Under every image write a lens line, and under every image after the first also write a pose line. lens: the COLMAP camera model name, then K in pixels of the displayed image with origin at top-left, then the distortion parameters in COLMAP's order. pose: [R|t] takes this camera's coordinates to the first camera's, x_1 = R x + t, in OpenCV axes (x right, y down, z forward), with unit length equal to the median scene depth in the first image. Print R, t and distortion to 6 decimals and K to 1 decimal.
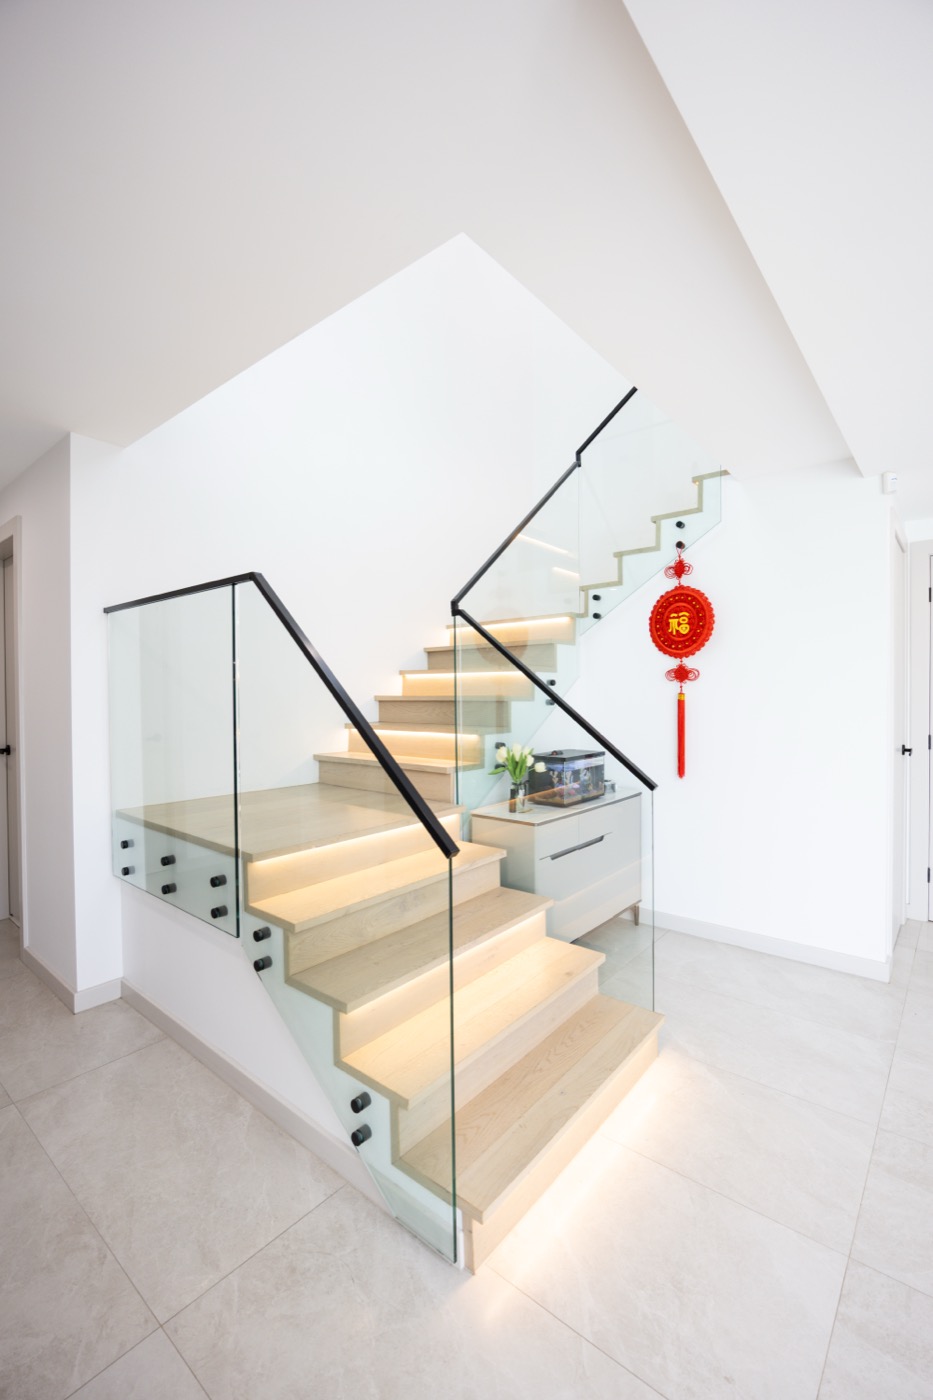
lens RADIAL K [[610.8, 0, 474.9], [0, 610.8, 702.3], [0, 0, 1]] dist [-0.022723, 0.002620]
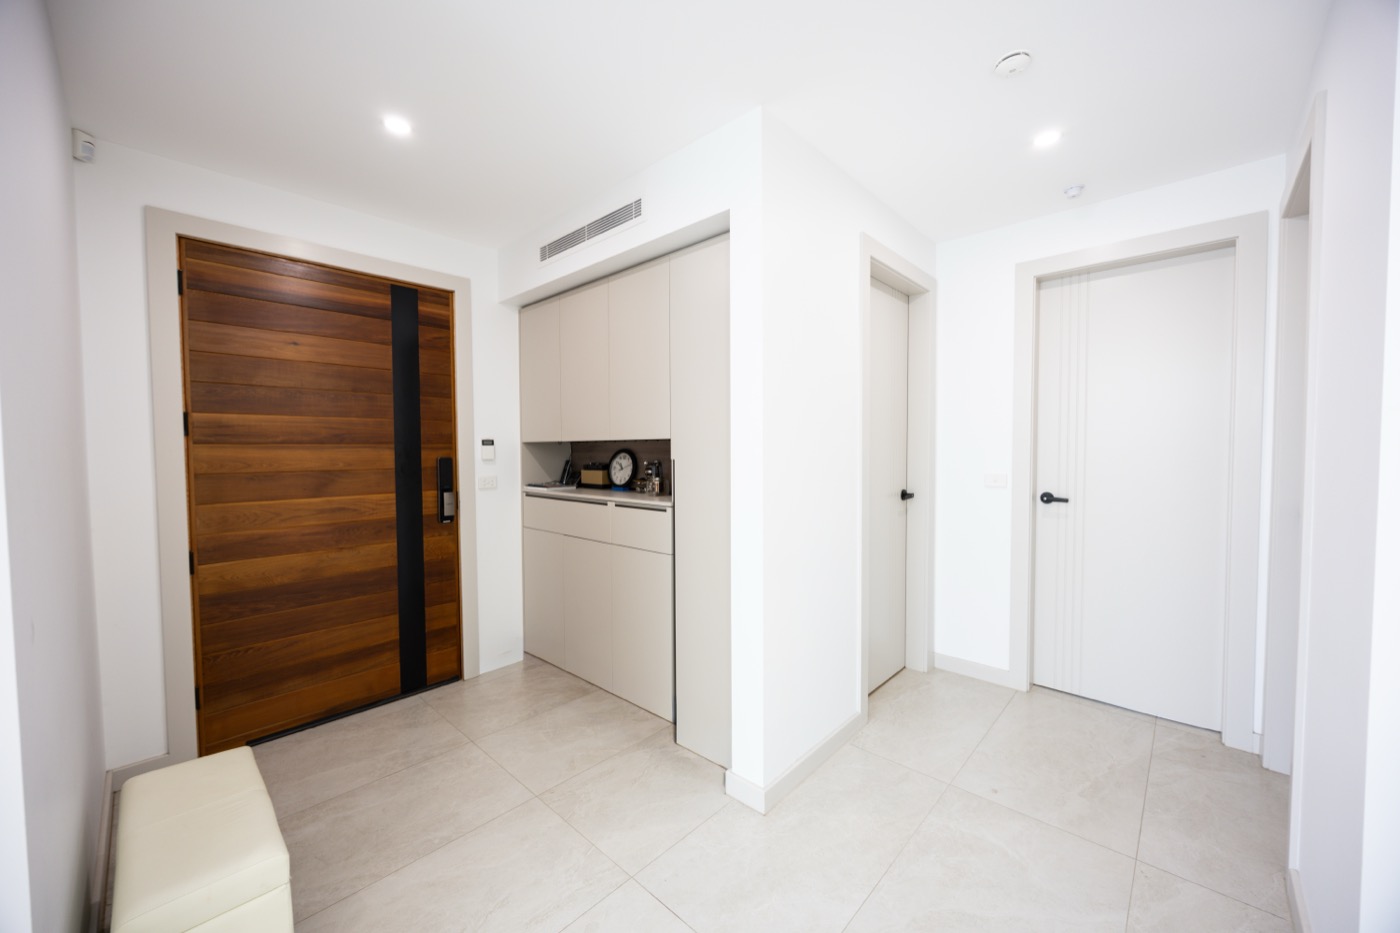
lens RADIAL K [[531.2, 0, 699.5], [0, 531.2, 468.3], [0, 0, 1]] dist [-0.004989, -0.000232]
pose [[-0.065133, 0.044259, -0.996895, -0.234293], [-0.006061, 0.998980, 0.044748, 0.010163], [0.997858, 0.008956, -0.064799, 0.477734]]
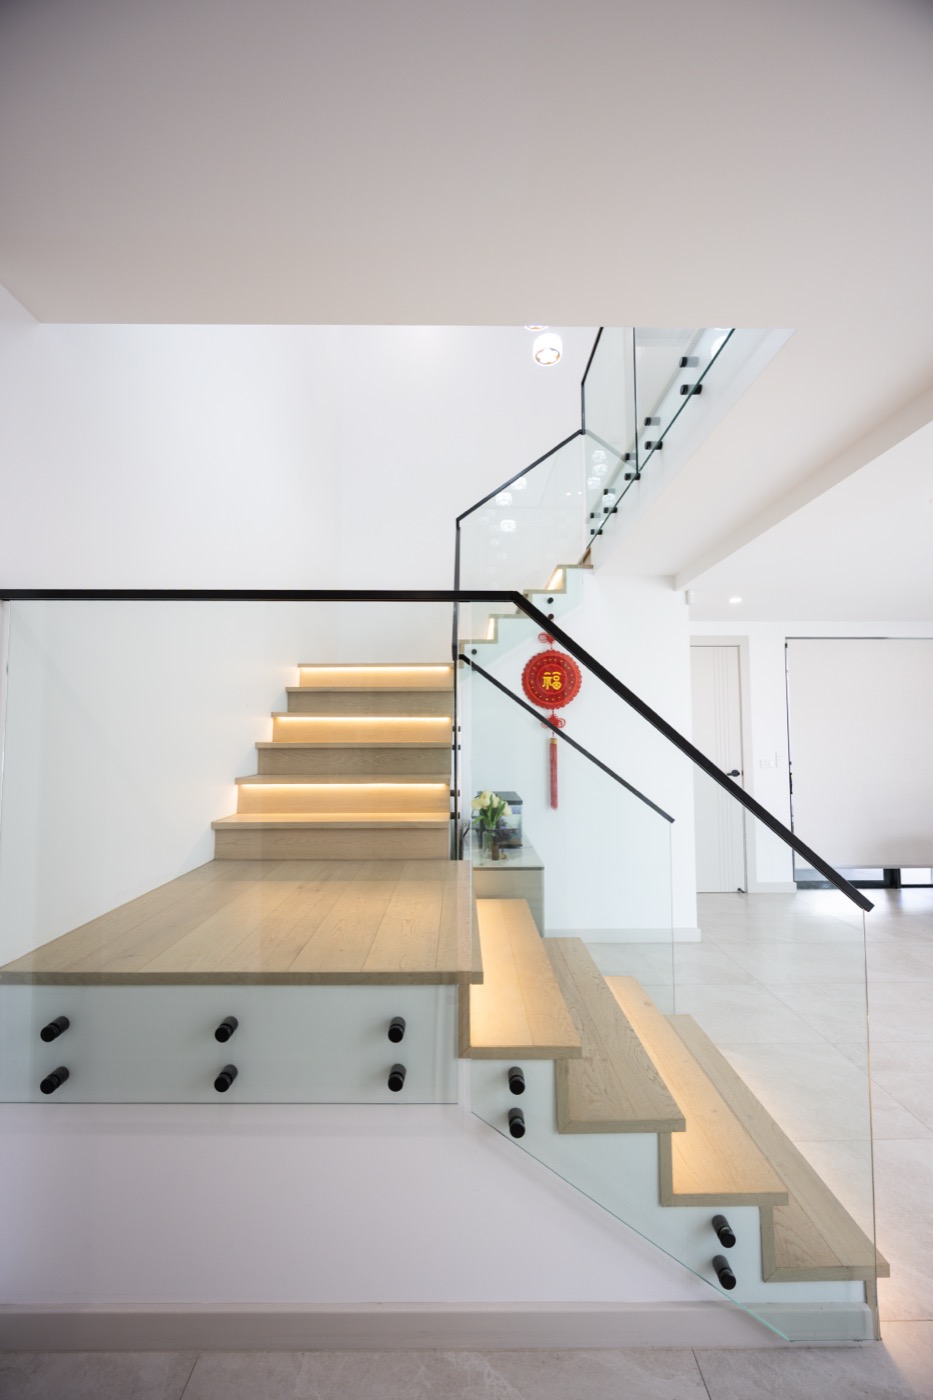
lens RADIAL K [[531.2, 0, 470.4], [0, 531.2, 704.3], [0, 0, 1]] dist [-0.004989, -0.000232]
pose [[0.767369, 0.036499, 0.640167, -0.523011], [0.009030, 0.997664, -0.067707, -0.014493], [-0.641143, 0.057737, 0.765247, 0.337883]]
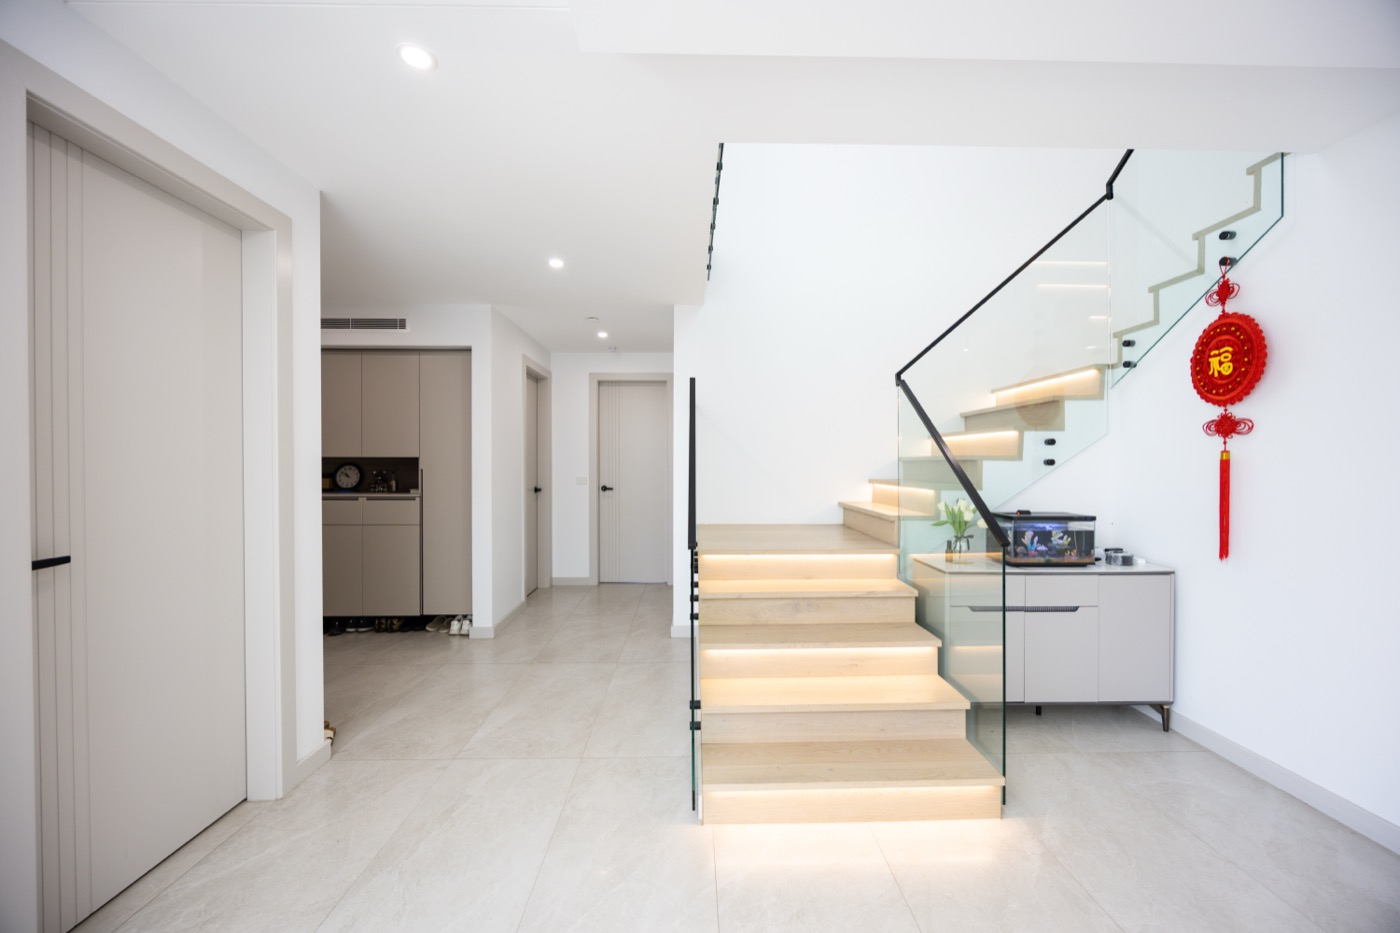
lens RADIAL K [[531.2, 0, 700.8], [0, 531.2, 470.9], [0, 0, 1]] dist [-0.004989, -0.000232]
pose [[0.649144, 0.015372, -0.760510, 0.474971], [-0.014239, 0.999866, 0.008056, 0.016973], [0.760532, 0.005599, 0.649276, 0.051938]]
